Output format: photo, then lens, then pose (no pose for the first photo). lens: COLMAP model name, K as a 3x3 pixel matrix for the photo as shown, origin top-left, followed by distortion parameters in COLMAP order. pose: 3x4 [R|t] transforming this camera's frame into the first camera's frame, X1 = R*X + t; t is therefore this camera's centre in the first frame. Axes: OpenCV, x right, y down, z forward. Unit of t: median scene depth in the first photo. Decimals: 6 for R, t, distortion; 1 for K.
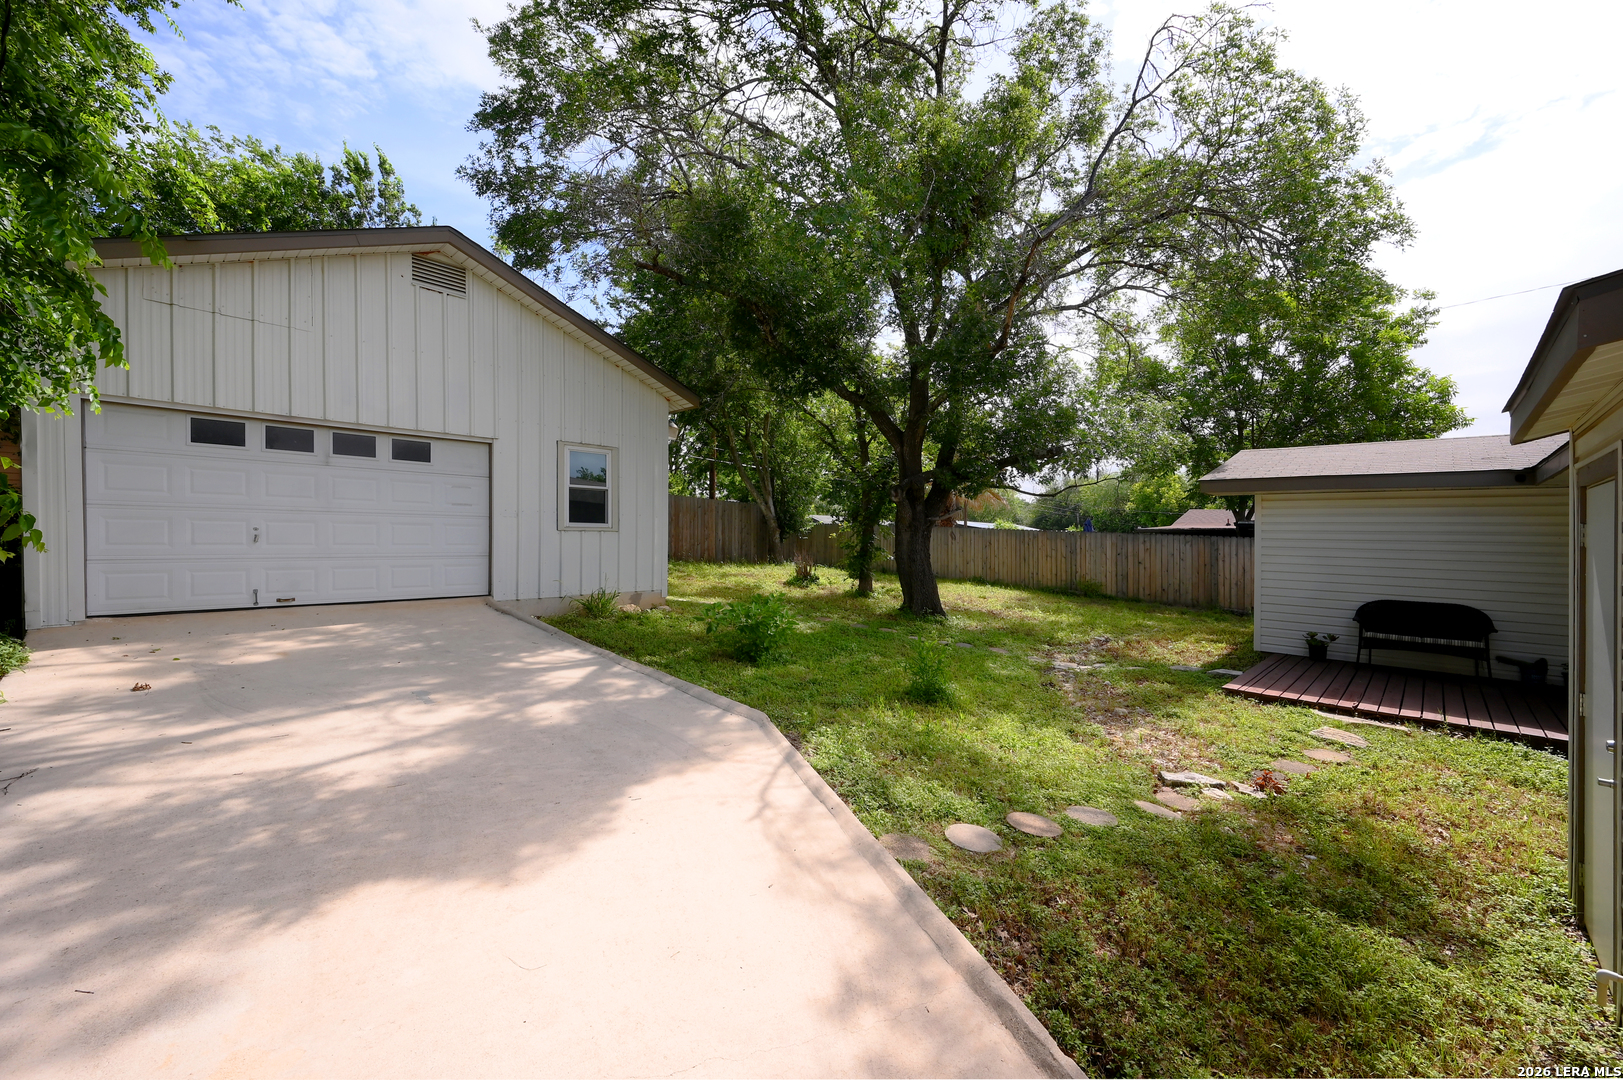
lens RADIAL K [[630.0, 0, 812.7], [0, 630.0, 546.5], [0, 0, 1]] dist [0.000673, 0.000056]
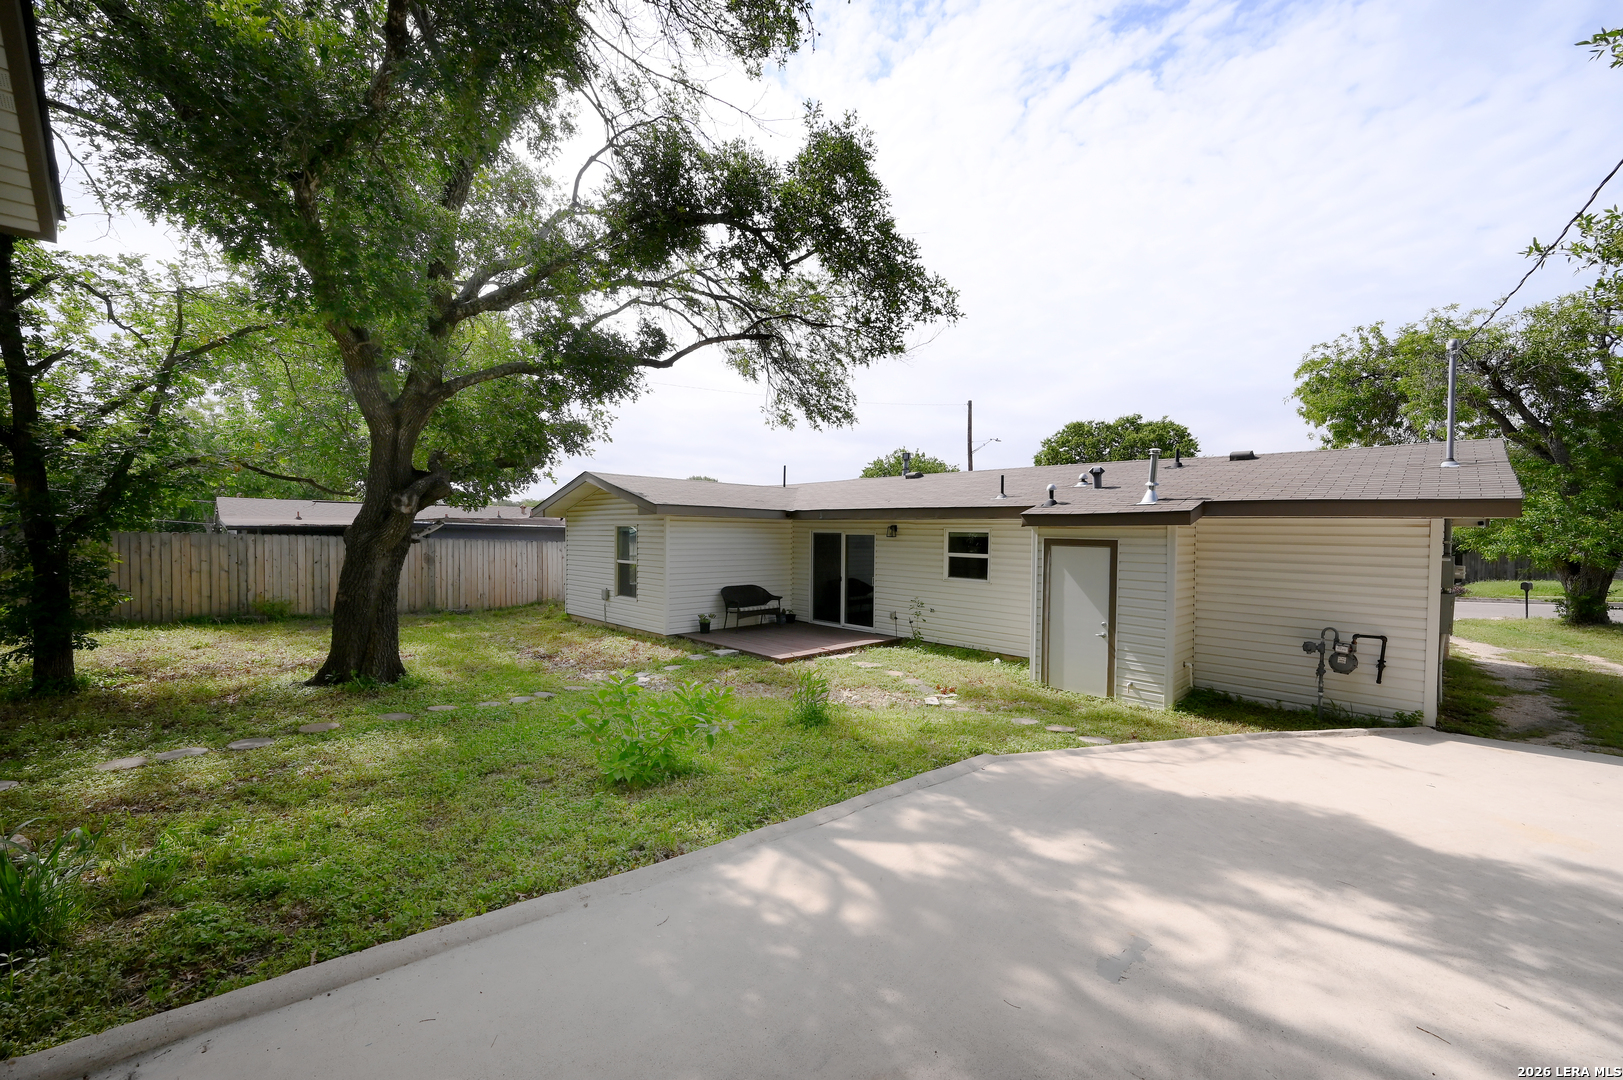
lens RADIAL K [[641.8, 0, 832.1], [0, 641.8, 540.7], [0, 0, 1]] dist [0.000564, 0.003084]
pose [[0.012530, -0.026854, 0.999561, -1.228492], [0.002515, 0.999637, 0.026825, -0.131308], [-0.999918, 0.002177, 0.012593, 1.325831]]
